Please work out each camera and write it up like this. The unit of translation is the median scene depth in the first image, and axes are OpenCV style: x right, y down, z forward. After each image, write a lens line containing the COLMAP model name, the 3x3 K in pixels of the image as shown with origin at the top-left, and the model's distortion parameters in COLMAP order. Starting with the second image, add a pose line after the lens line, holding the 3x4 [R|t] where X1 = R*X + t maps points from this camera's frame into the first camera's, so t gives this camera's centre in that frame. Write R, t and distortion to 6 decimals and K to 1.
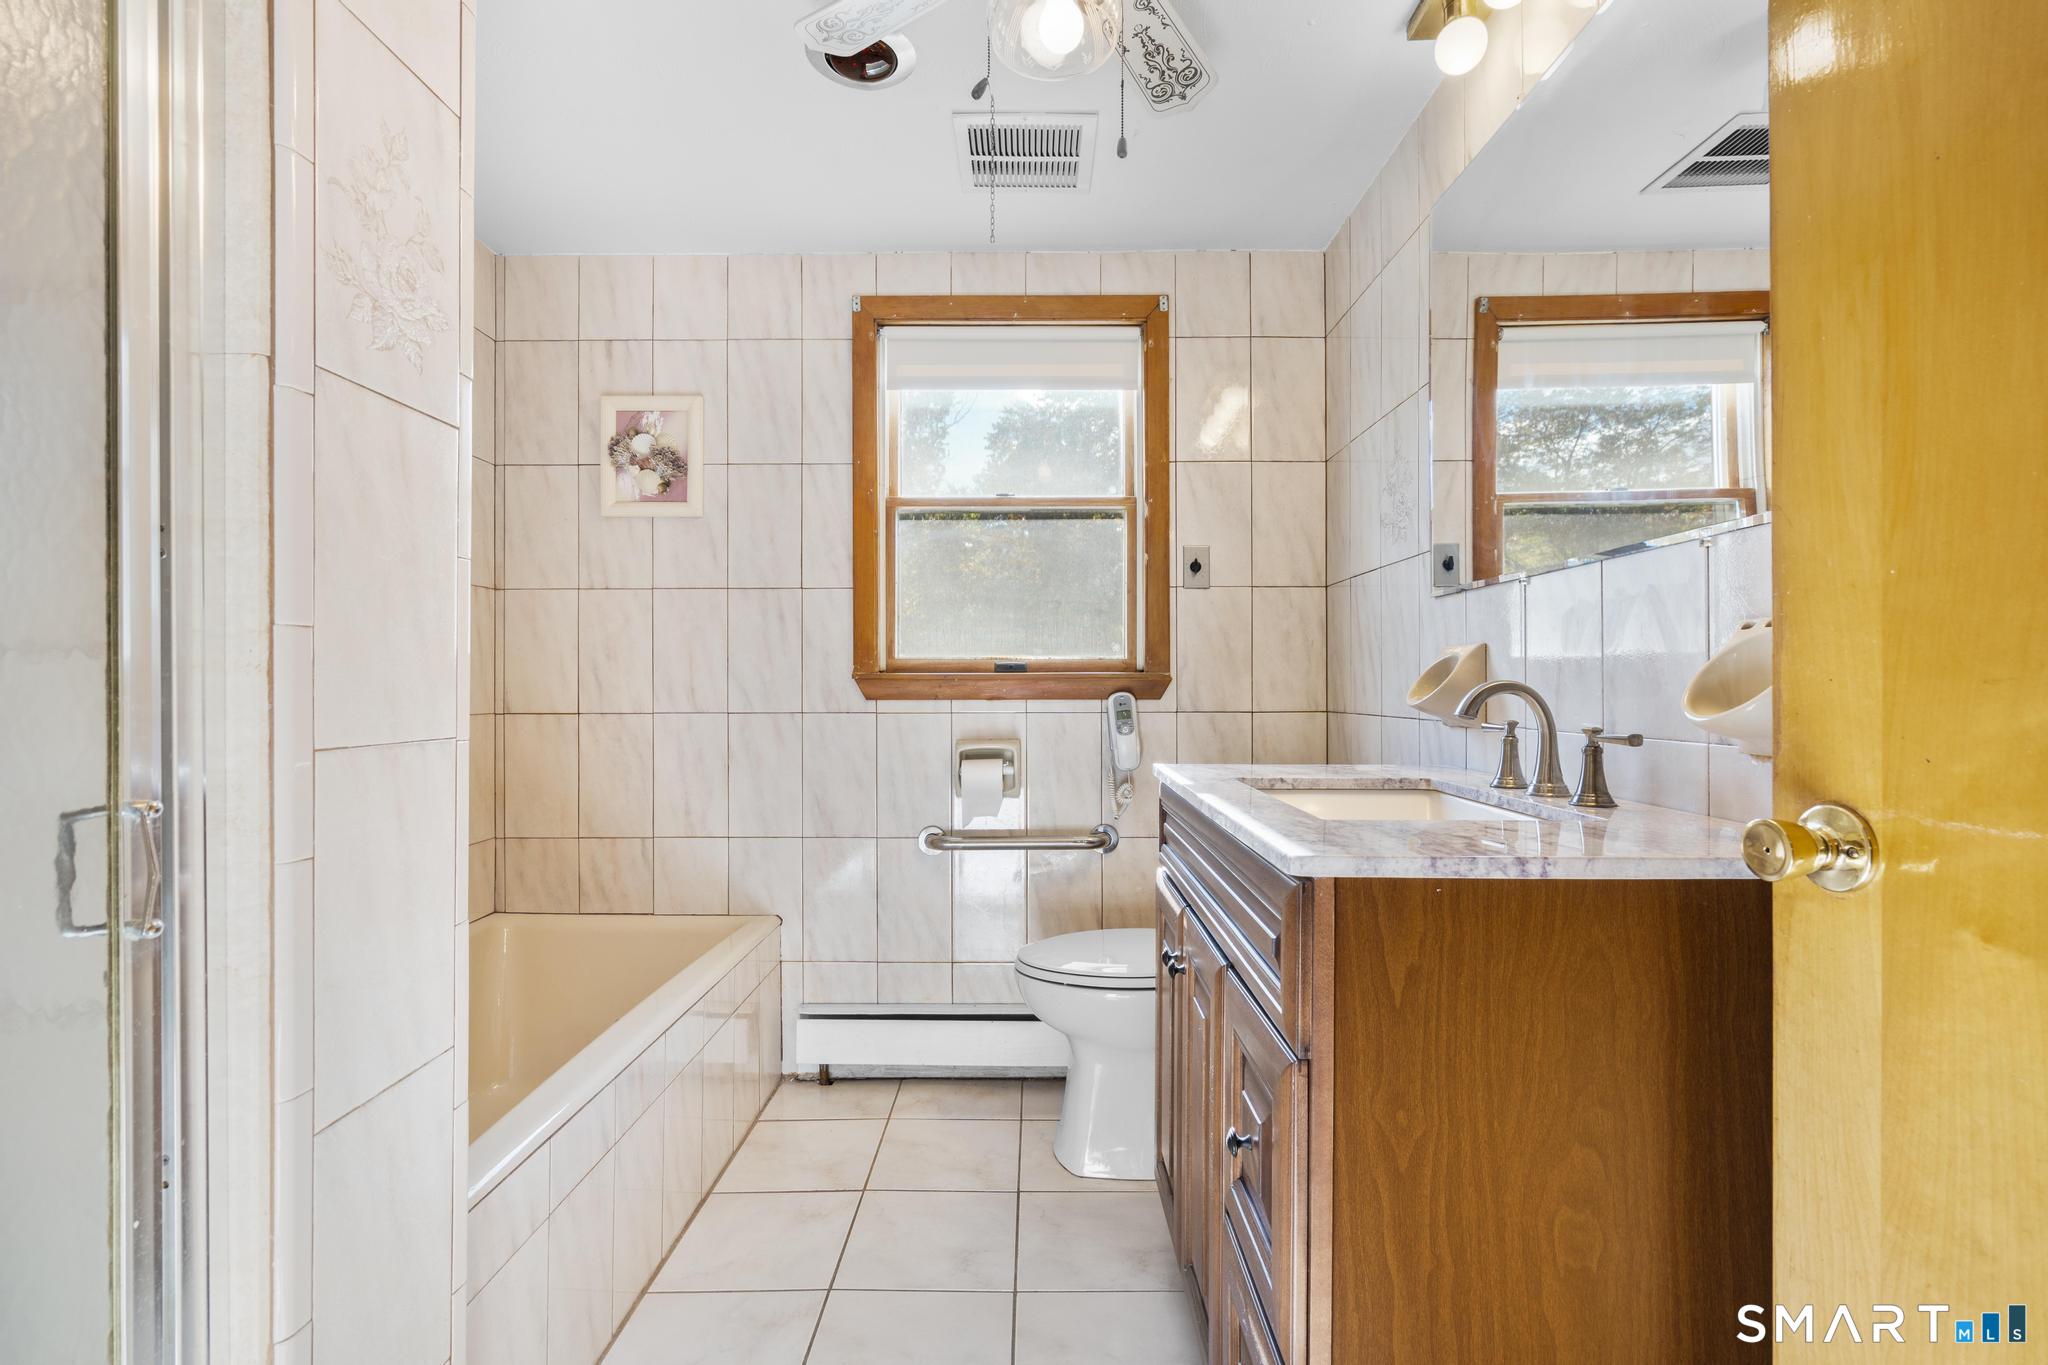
lens RADIAL K [[919.8, 0, 1026.4], [0, 919.8, 687.2], [0, 0, 1]] dist [-0.009481, 0.001803]
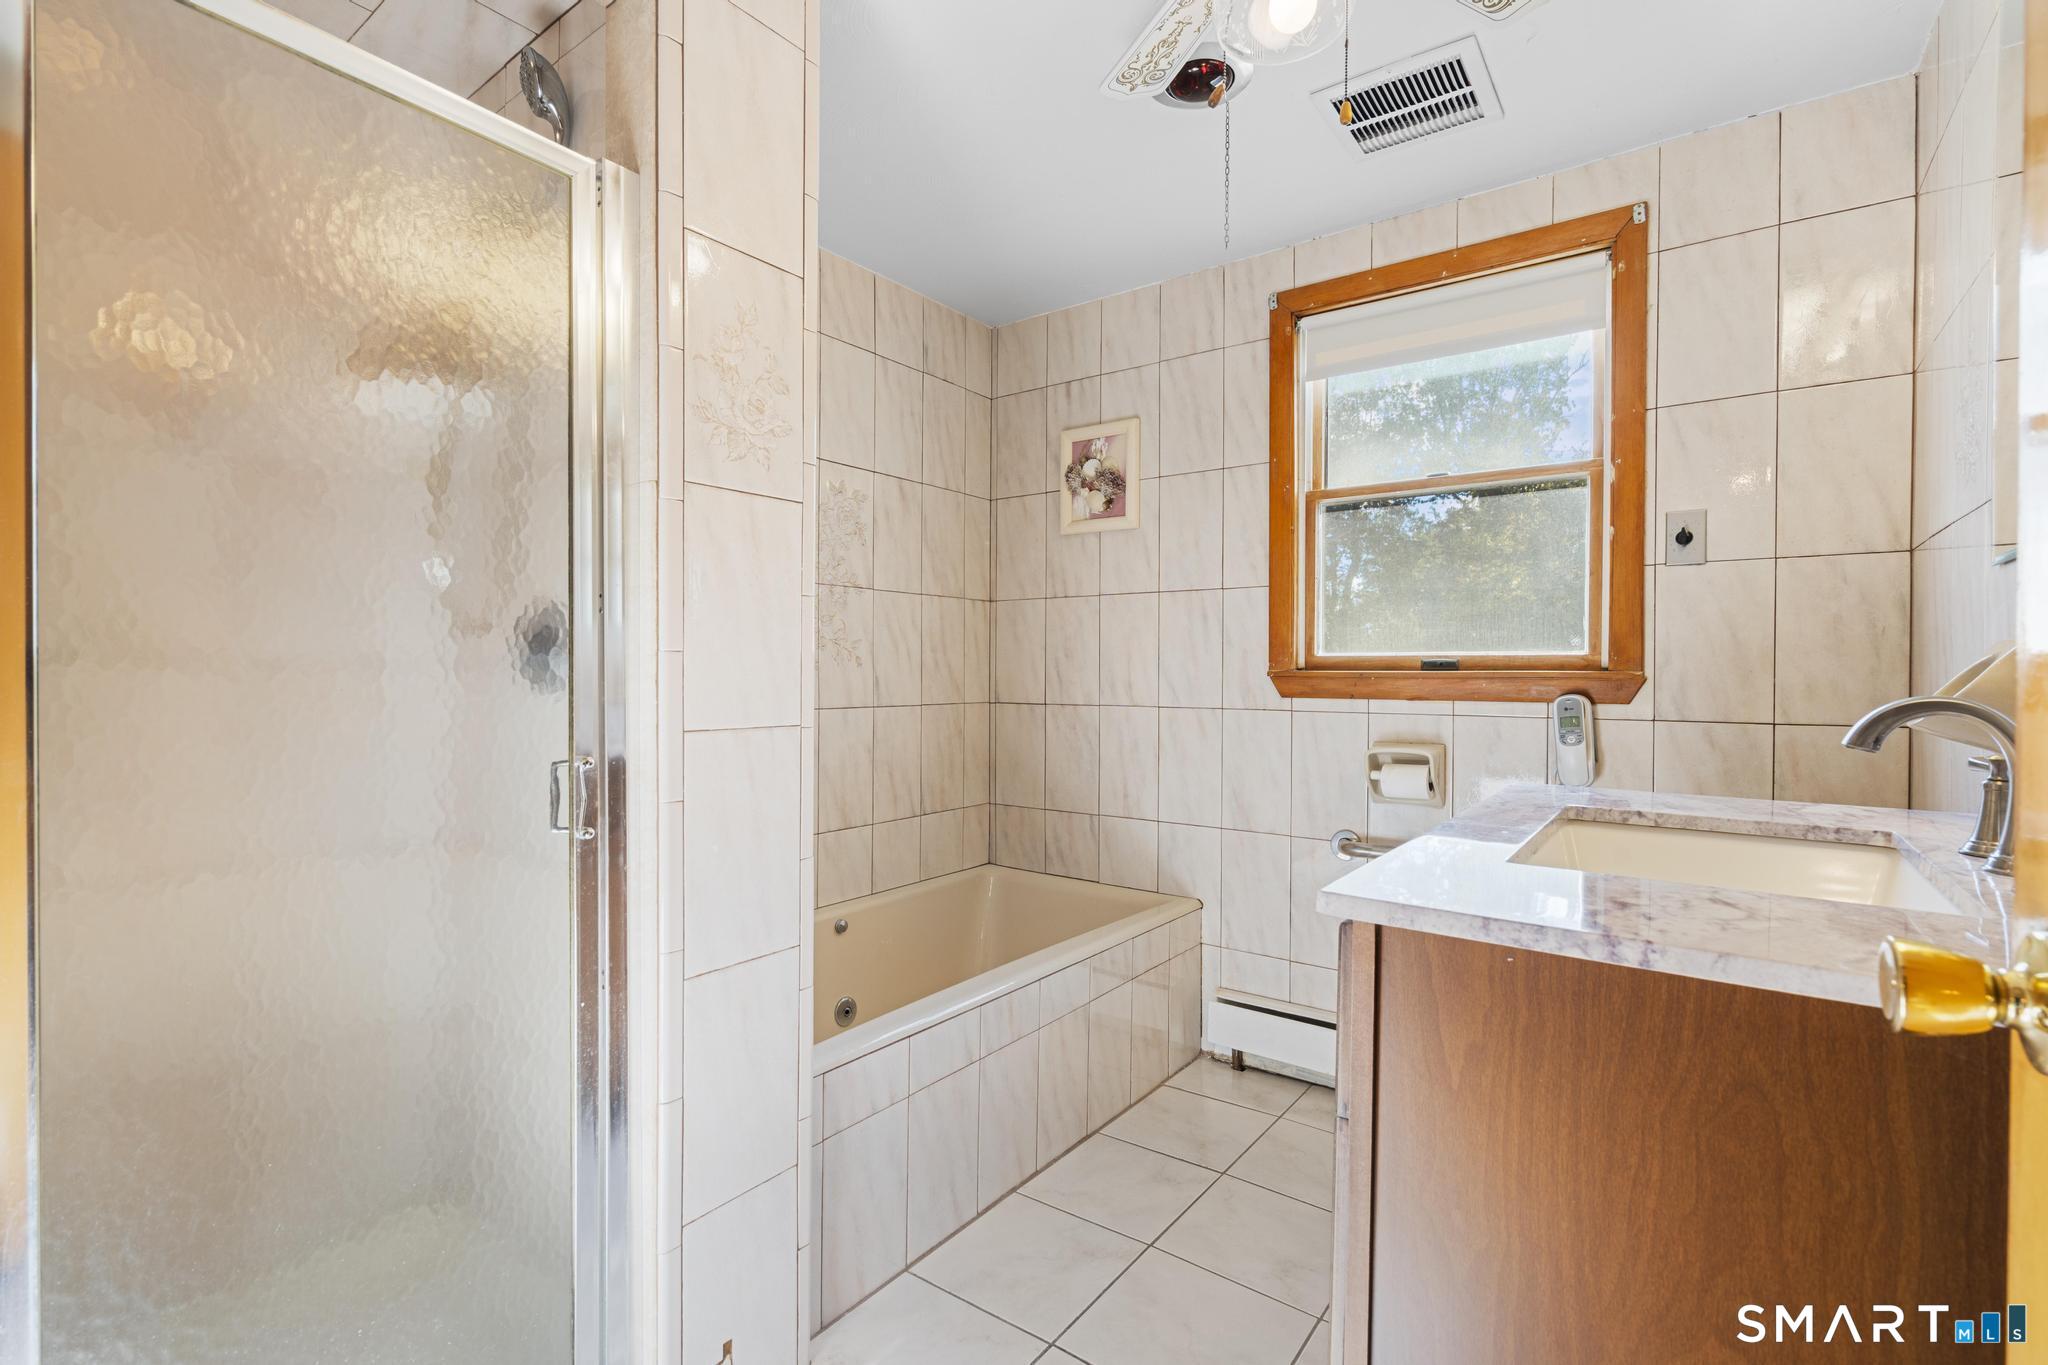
lens RADIAL K [[919.8, 0, 1020.3], [0, 919.8, 687.5], [0, 0, 1]] dist [-0.009481, 0.001803]
pose [[0.806938, 0.014106, -0.590468, 0.187801], [-0.006615, 0.999868, 0.014847, -0.010090], [0.590599, -0.008075, 0.806924, 0.027170]]
